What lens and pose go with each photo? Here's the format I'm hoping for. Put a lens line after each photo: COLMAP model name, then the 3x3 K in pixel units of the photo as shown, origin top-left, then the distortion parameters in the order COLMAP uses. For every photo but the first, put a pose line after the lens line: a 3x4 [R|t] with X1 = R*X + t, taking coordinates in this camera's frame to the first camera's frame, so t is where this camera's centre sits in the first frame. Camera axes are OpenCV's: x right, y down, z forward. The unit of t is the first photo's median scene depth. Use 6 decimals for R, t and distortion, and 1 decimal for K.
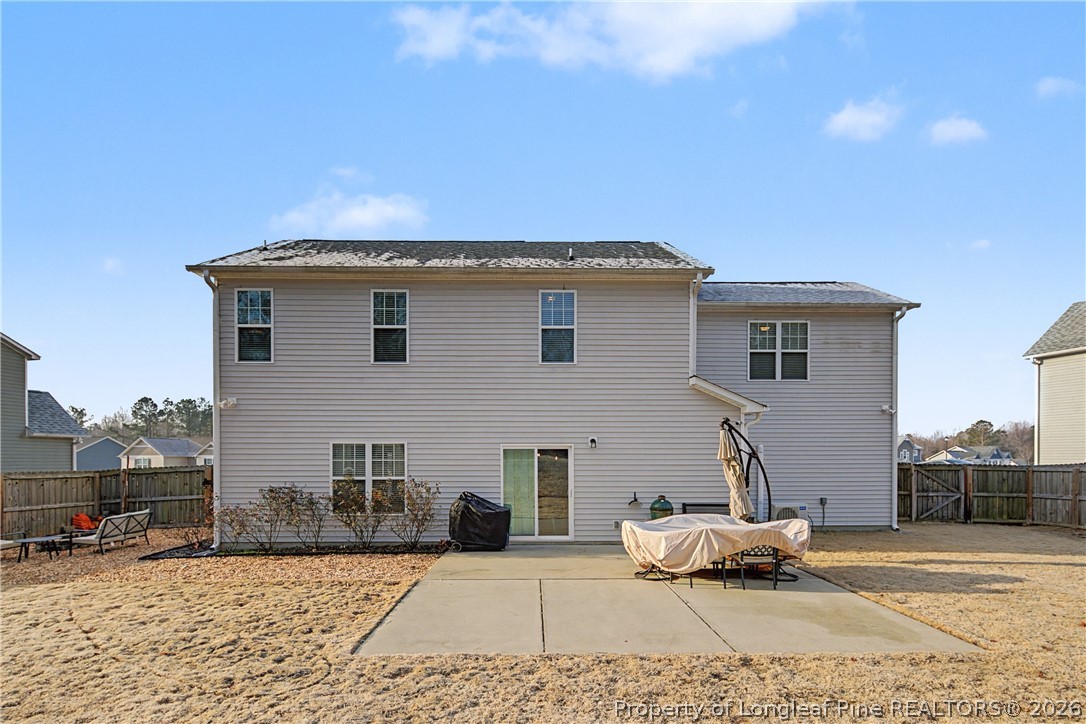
lens RADIAL K [[533.2, 0, 537.3], [0, 533.2, 348.7], [0, 0, 1]] dist [-0.000549, -0.000427]
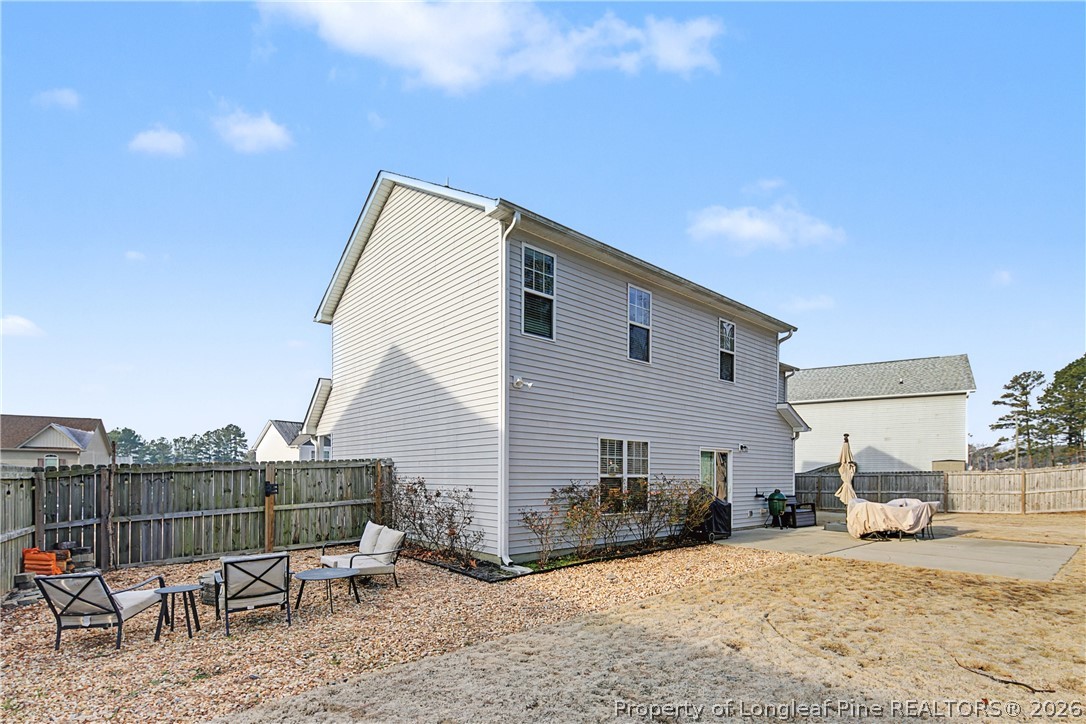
lens RADIAL K [[533.2, 0, 537.3], [0, 533.2, 348.7], [0, 0, 1]] dist [-0.000549, -0.000427]
pose [[0.752169, 0.160227, 0.639194, -1.081464], [-0.137688, 0.986793, -0.085335, 0.118420], [-0.644425, -0.023823, 0.764296, 0.365063]]
